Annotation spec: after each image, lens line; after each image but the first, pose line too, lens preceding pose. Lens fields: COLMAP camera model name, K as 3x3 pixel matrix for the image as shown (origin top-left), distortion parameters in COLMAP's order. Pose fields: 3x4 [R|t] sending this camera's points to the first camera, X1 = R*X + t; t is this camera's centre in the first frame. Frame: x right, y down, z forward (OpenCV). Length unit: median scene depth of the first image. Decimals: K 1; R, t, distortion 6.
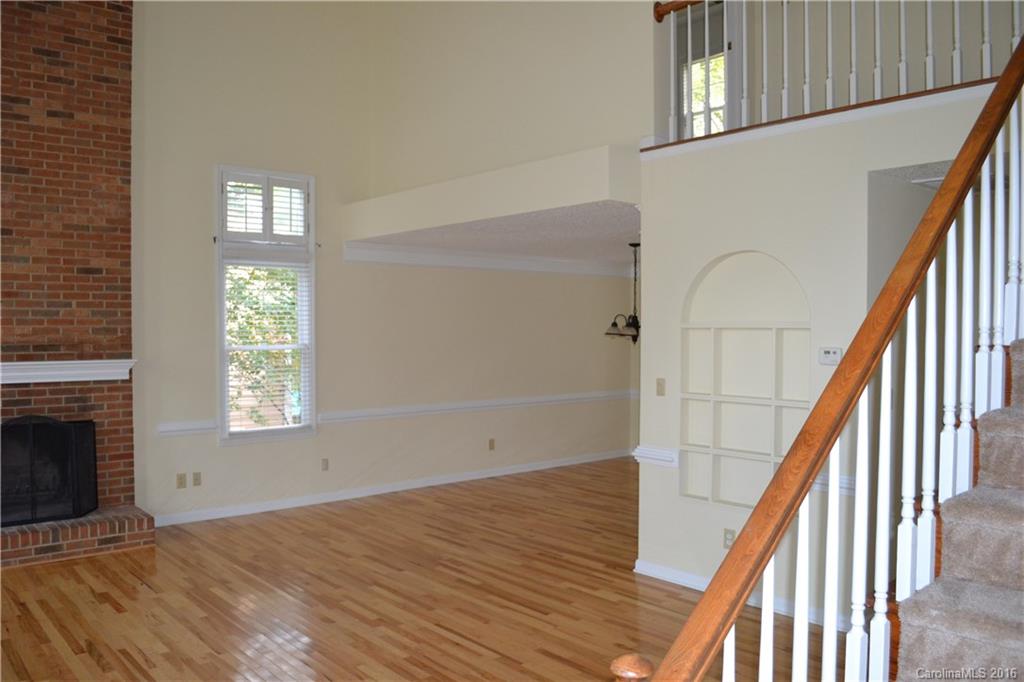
lens RADIAL K [[819.7, 0, 506.1], [0, 819.7, 350.4], [0, 0, 1]] dist [-0.080839, 0.014462]
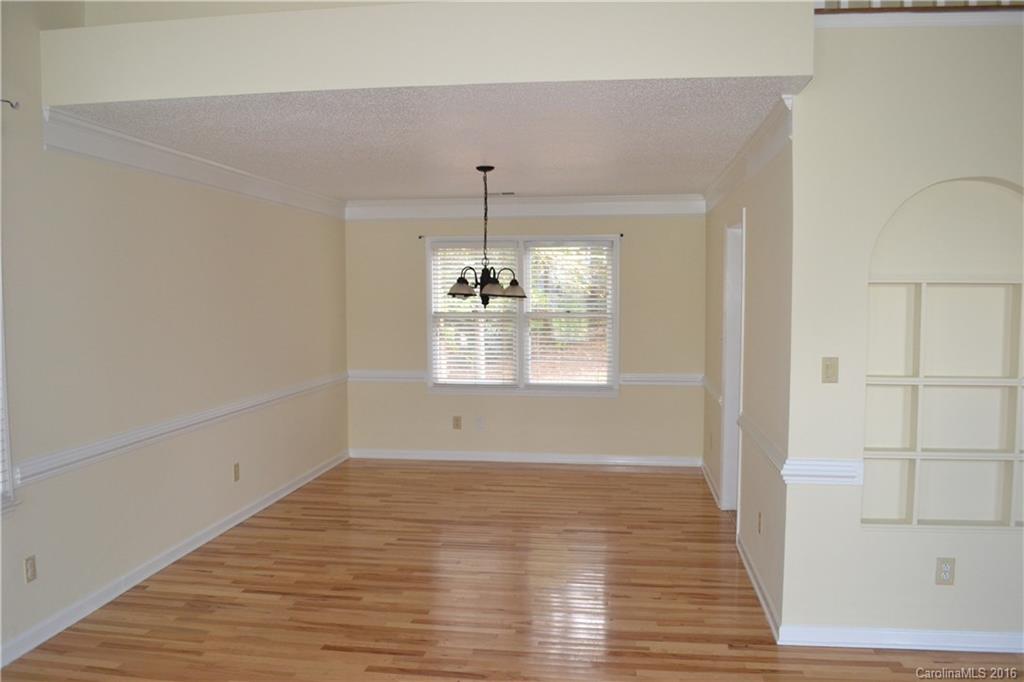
lens RADIAL K [[819.7, 0, 506.1], [0, 819.7, 350.4], [0, 0, 1]] dist [-0.080839, 0.014462]
pose [[0.770484, -0.068011, 0.633820, -0.354211], [0.035499, 0.997327, 0.063863, -0.019210], [-0.636470, -0.026705, 0.770839, 0.528138]]
